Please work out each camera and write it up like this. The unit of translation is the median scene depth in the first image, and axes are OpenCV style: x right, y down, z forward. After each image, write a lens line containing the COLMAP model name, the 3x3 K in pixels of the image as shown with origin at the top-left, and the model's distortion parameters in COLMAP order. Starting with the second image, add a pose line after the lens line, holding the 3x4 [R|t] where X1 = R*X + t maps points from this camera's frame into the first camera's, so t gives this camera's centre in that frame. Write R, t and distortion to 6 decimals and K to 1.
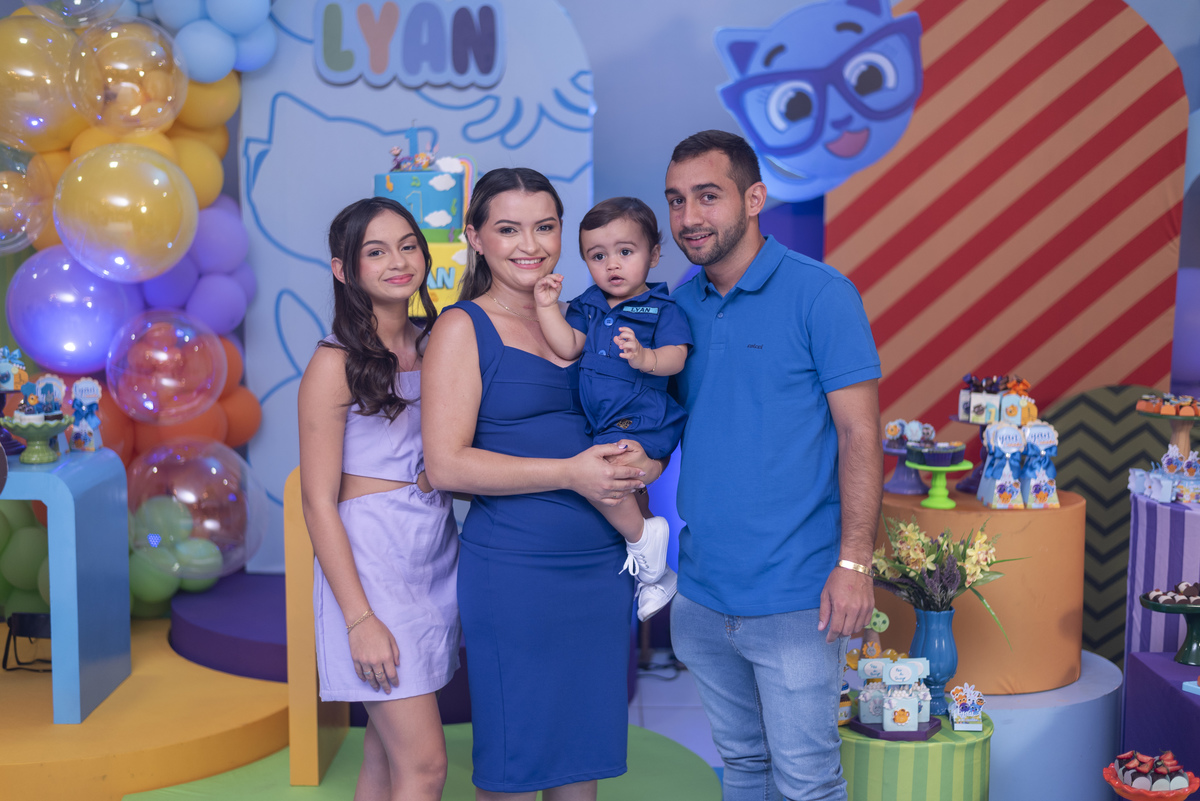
lens RADIAL K [[1748.5, 0, 600.0], [0, 1748.5, 400.5], [0, 0, 1]] dist [0.023286, 0.026268]
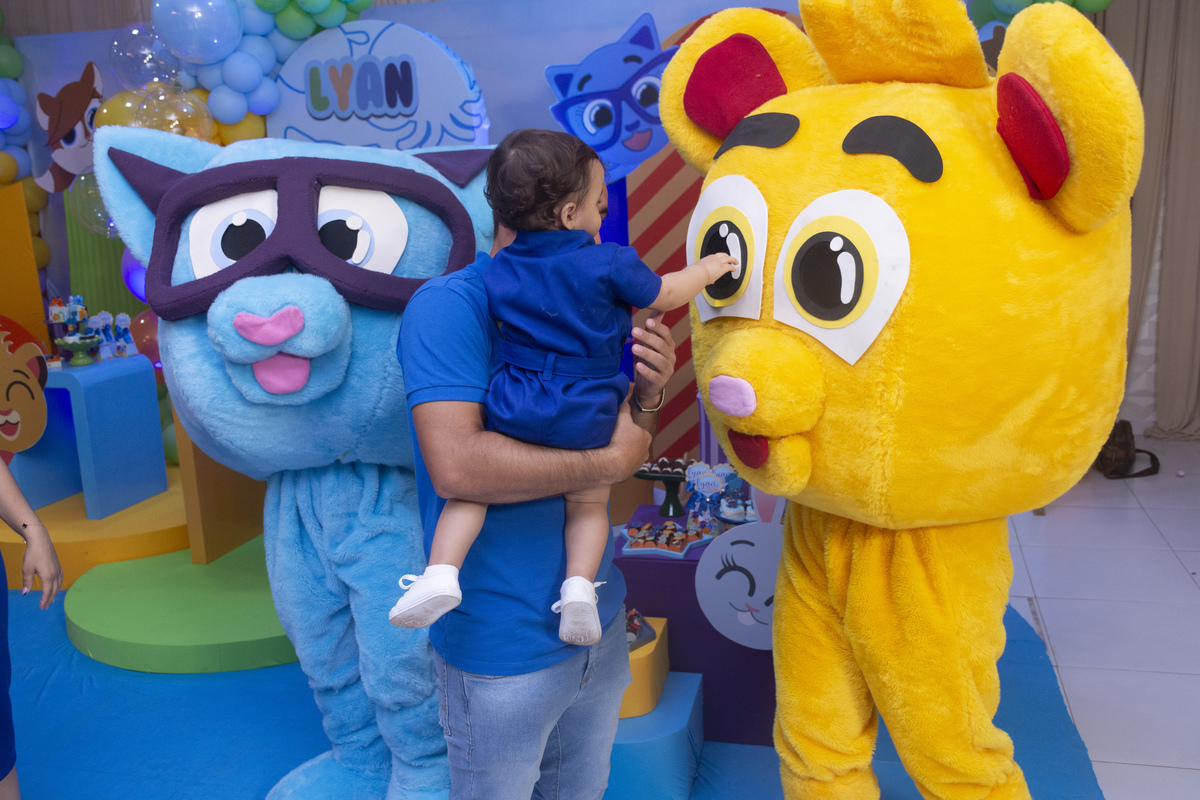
lens RADIAL K [[1119.8, 0, 600.0], [0, 1119.8, 400.0], [0, 0, 1]] dist [-0.023534, -0.006910]
pose [[0.964666, 0.011344, -0.263231, 0.367090], [0.012328, 0.996035, 0.088102, -0.015752], [0.263187, -0.088234, 0.960702, 0.087787]]
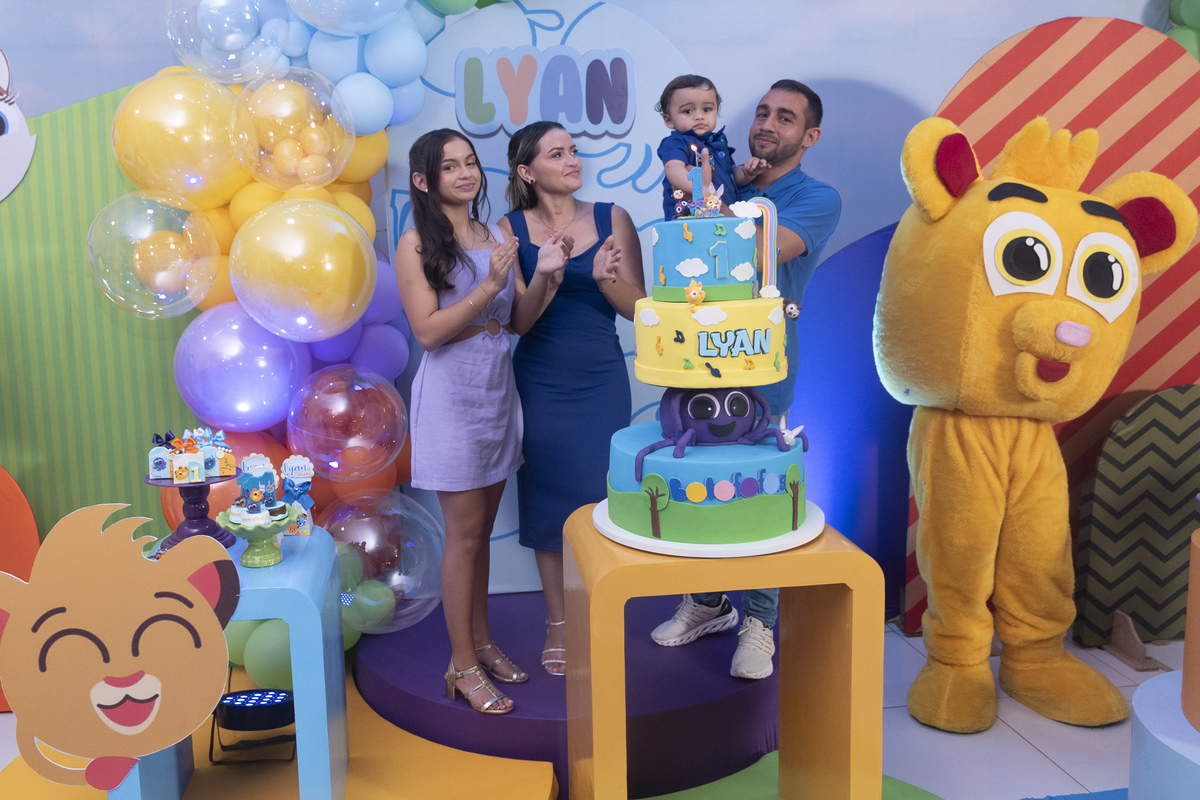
lens RADIAL K [[1013.8, 0, 536.2], [0, 1013.8, 377.7], [0, 0, 1]] dist [-0.006583, 0.006035]
pose [[0.992007, -0.048844, 0.116345, -0.199579], [0.044926, 0.998339, 0.036067, -0.058415], [-0.117914, -0.030552, 0.992554, 0.402524]]
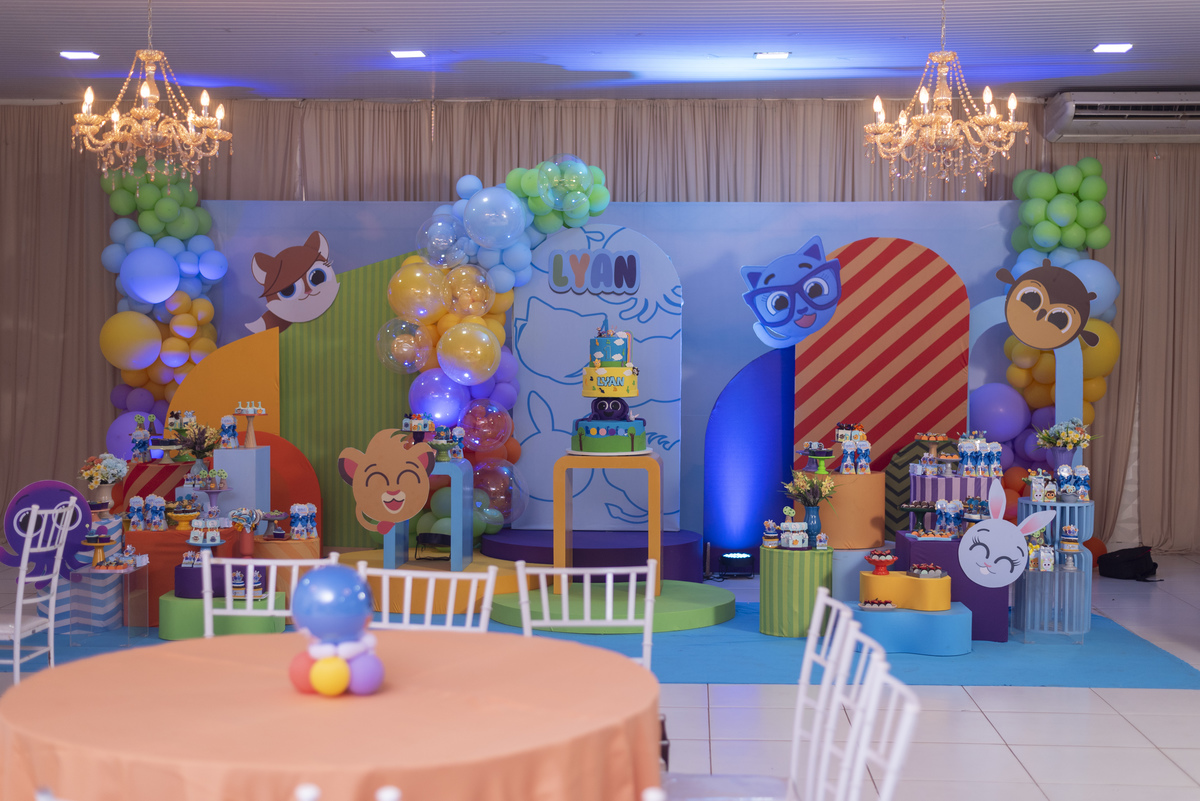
lens RADIAL K [[1748.5, 0, 600.0], [0, 1748.5, 400.5], [0, 0, 1]] dist [0.023286, 0.026268]
pose [[0.998573, 0.002695, -0.053343, 0.009717], [-0.006754, 0.997081, -0.076055, 0.109061], [0.052982, 0.076307, 0.995676, -1.094089]]
